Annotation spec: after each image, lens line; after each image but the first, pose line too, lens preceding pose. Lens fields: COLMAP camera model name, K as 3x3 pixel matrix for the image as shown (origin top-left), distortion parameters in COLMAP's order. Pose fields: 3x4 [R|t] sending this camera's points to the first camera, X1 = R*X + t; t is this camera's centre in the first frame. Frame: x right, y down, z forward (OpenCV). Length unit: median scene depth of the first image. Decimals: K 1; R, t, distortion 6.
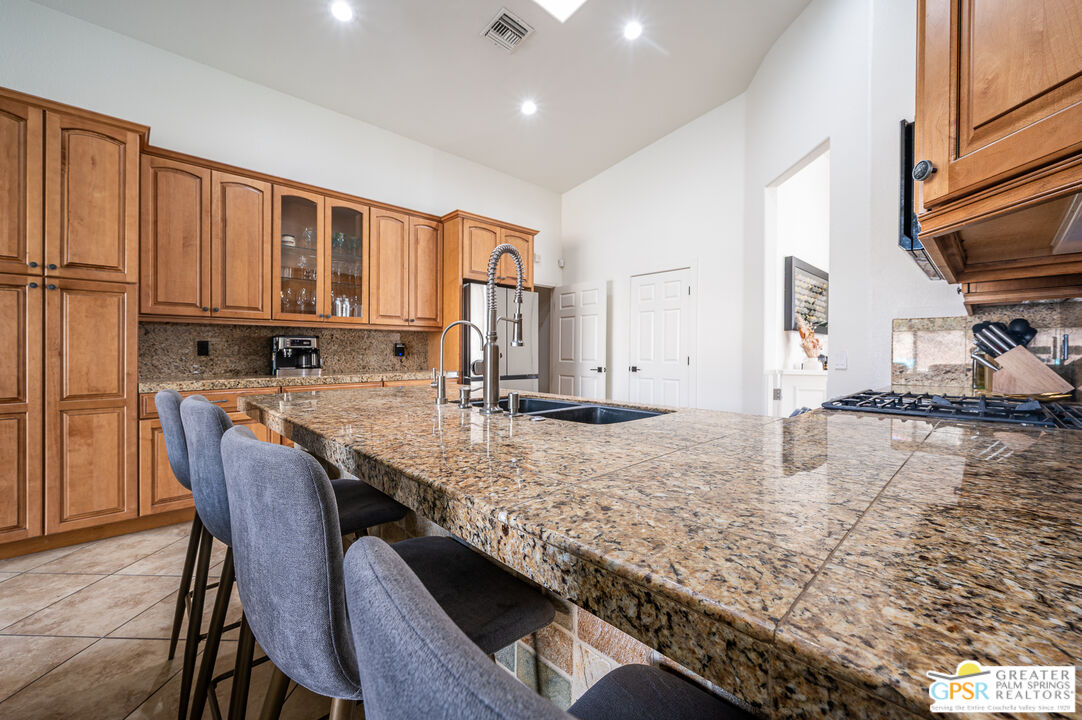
lens RADIAL K [[432.3, 0, 541.0], [0, 432.3, 360.0], [0, 0, 1]] dist [-0.000588, -0.000168]
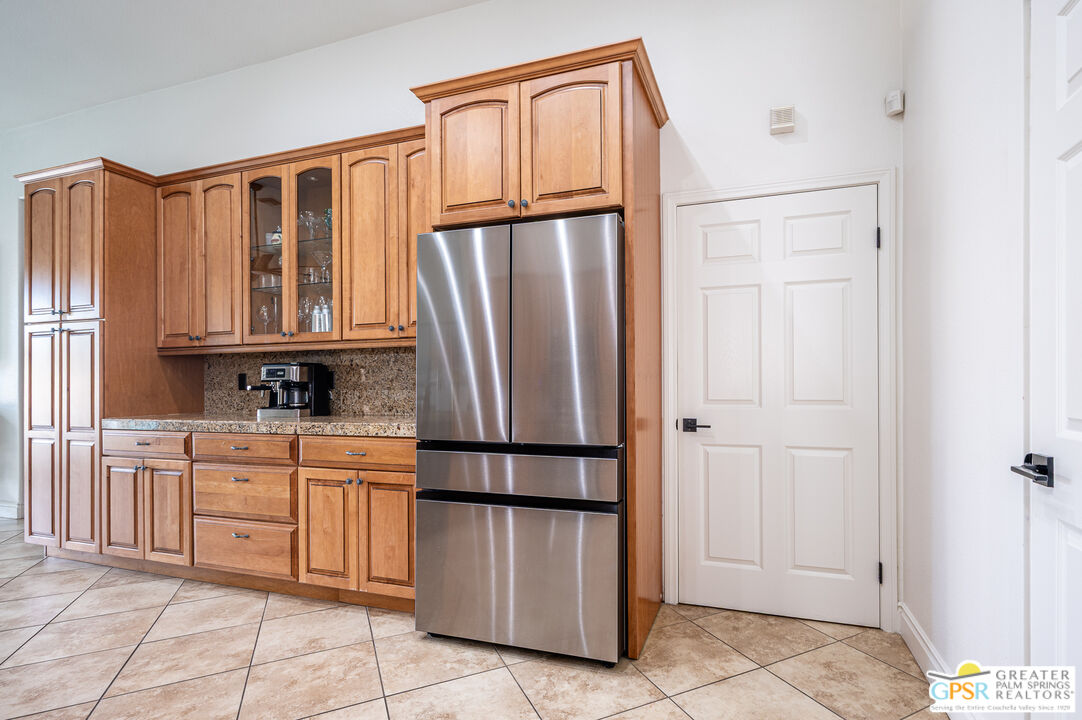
lens RADIAL K [[513.2, 0, 541.6], [0, 513.2, 382.2], [0, 0, 1]] dist [-0.001335, -0.000471]
pose [[0.470065, -0.003727, -0.882624, 0.424272], [-0.006003, 0.999954, -0.007419, -0.020130], [0.882611, 0.008786, 0.470021, 0.969507]]
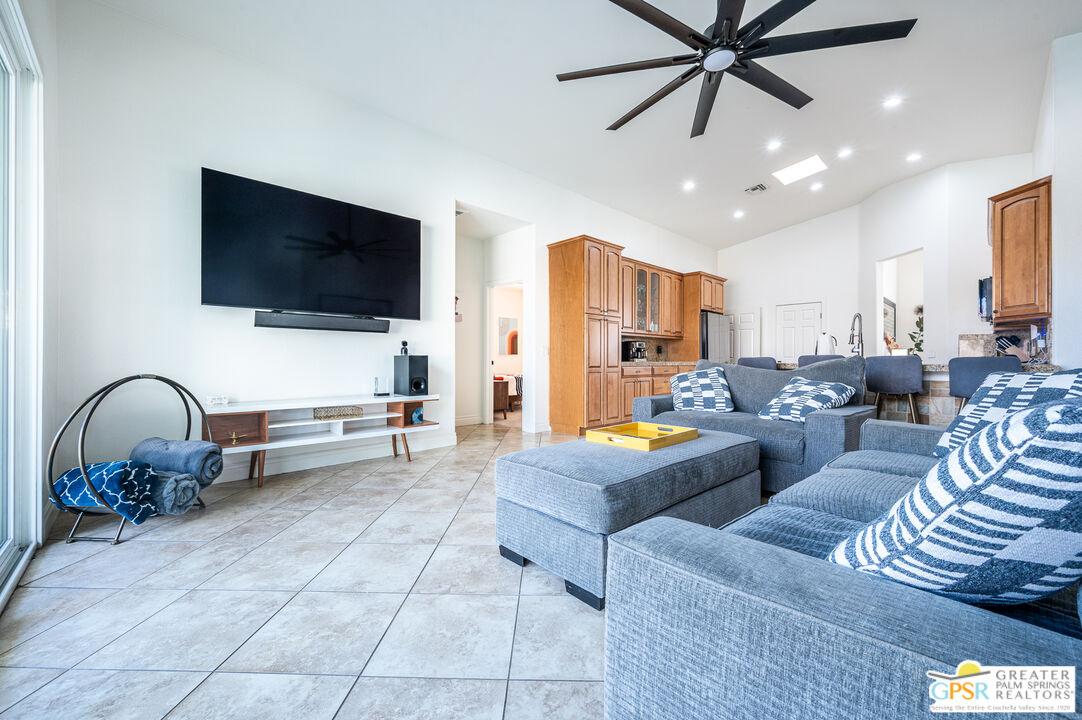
lens RADIAL K [[432.3, 0, 541.0], [0, 432.3, 360.0], [0, 0, 1]] dist [-0.000588, -0.000168]
pose [[0.999992, 0.003750, 0.001560, -0.972395], [-0.003723, 0.999847, -0.017083, 0.060364], [-0.001624, 0.017077, 0.999853, -0.889281]]
